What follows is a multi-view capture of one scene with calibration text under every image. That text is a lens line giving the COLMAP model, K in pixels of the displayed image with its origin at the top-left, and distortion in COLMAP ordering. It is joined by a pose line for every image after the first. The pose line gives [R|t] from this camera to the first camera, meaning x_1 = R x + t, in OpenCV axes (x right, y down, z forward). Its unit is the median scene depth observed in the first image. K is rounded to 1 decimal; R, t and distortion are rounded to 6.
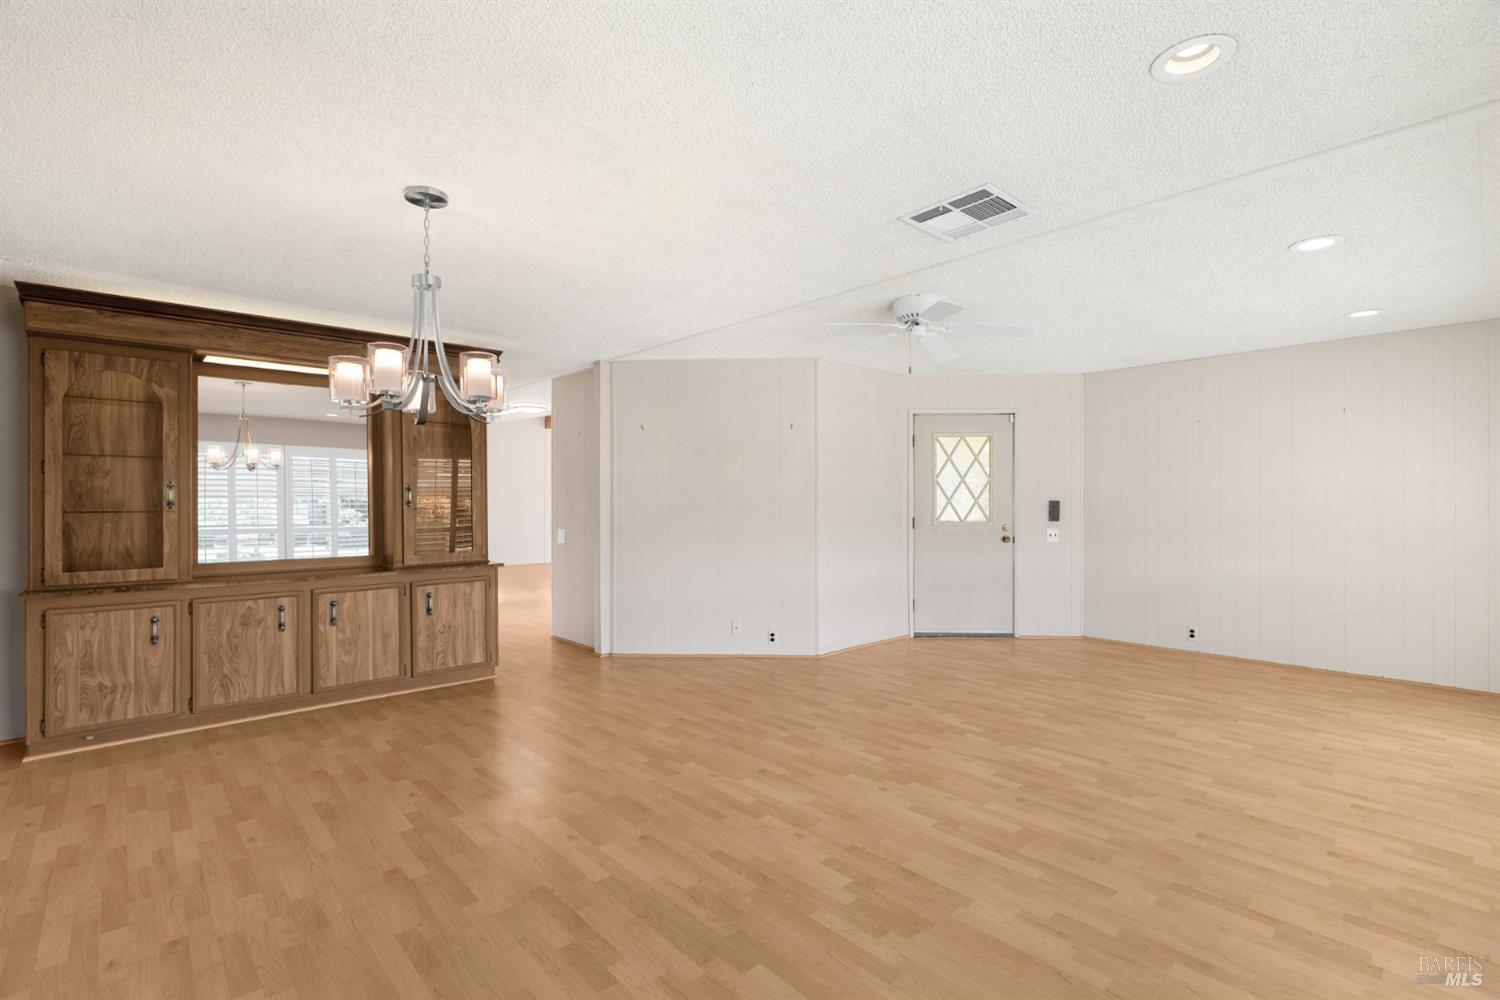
lens RADIAL K [[677.9, 0, 752.4], [0, 677.9, 488.2], [0, 0, 1]] dist [-0.007791, 0.002912]
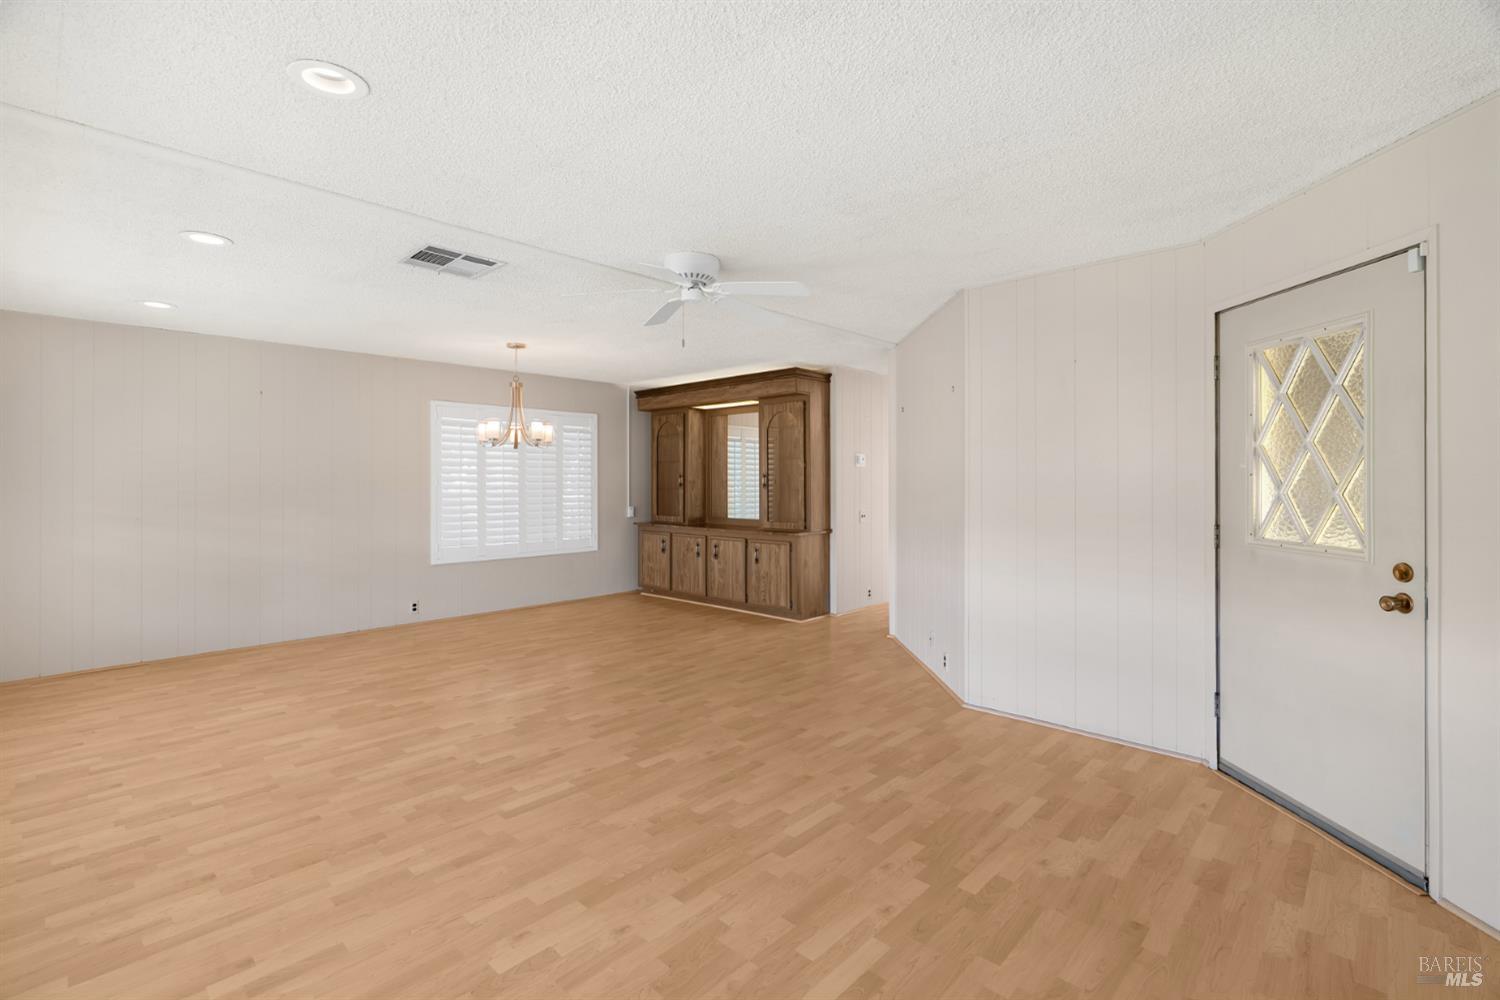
lens RADIAL K [[677.9, 0, 761.3], [0, 677.9, 493.2], [0, 0, 1]] dist [-0.007791, 0.002912]
pose [[0.089271, 0.023912, -0.995720, 1.178013], [0.021582, 0.999431, 0.025936, -0.000488], [0.995773, -0.023805, 0.088704, 1.078177]]
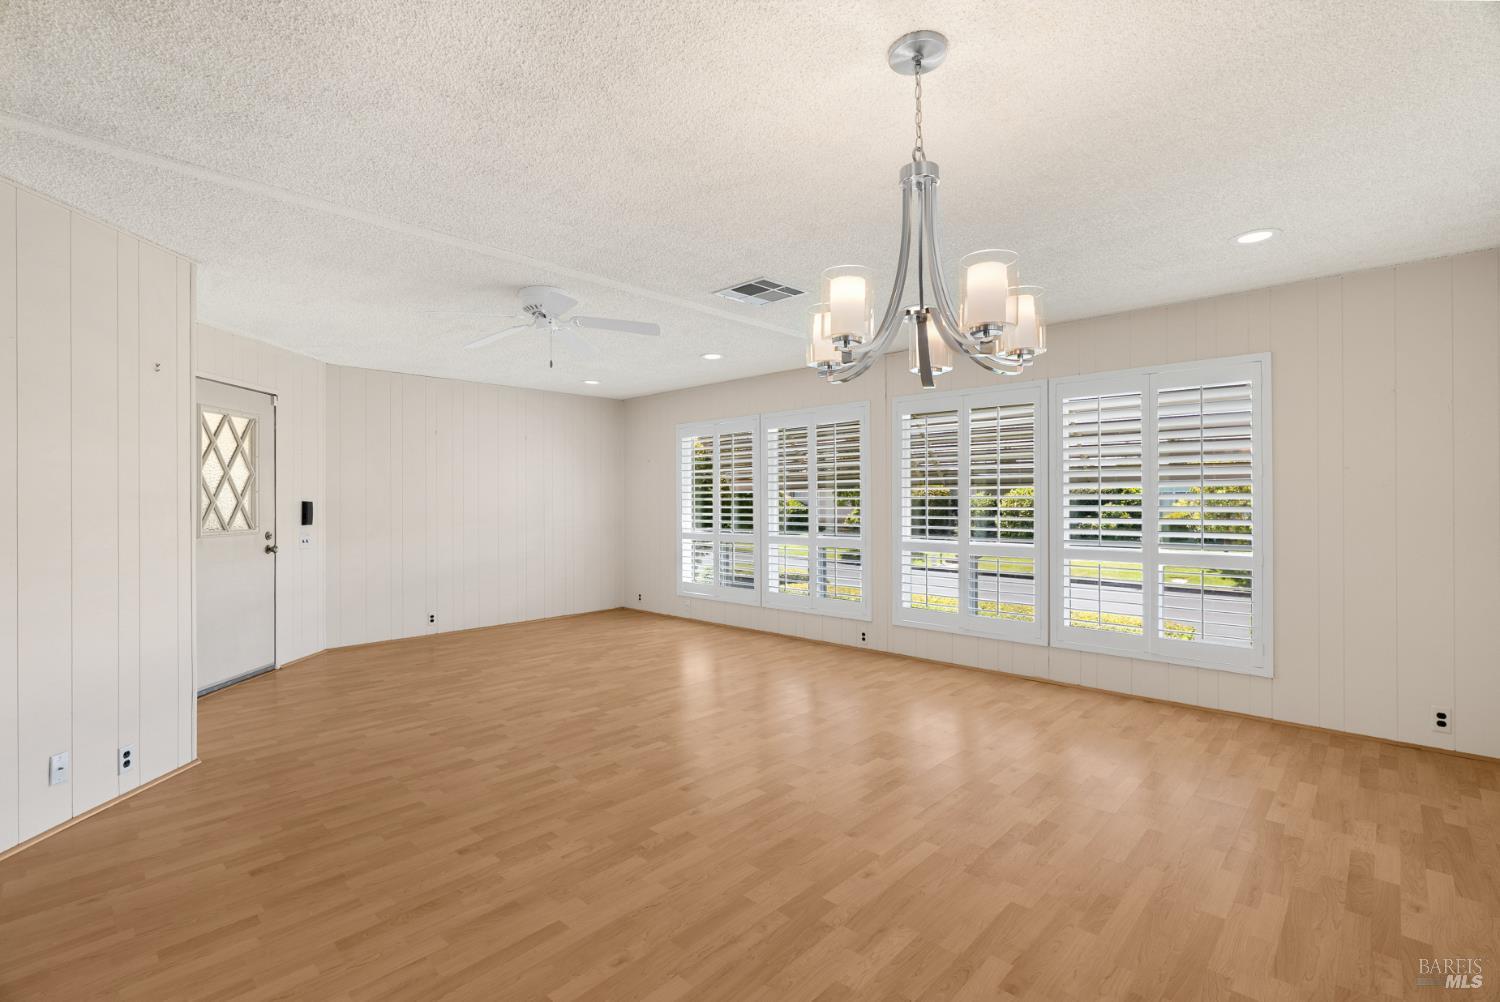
lens RADIAL K [[677.9, 0, 738.6], [0, 677.9, 509.1], [0, 0, 1]] dist [-0.007791, 0.002912]
pose [[-0.053242, -0.008345, 0.998547, -0.774263], [-0.015055, 0.999858, 0.007553, 0.020857], [-0.998468, -0.014631, -0.053360, 0.828440]]
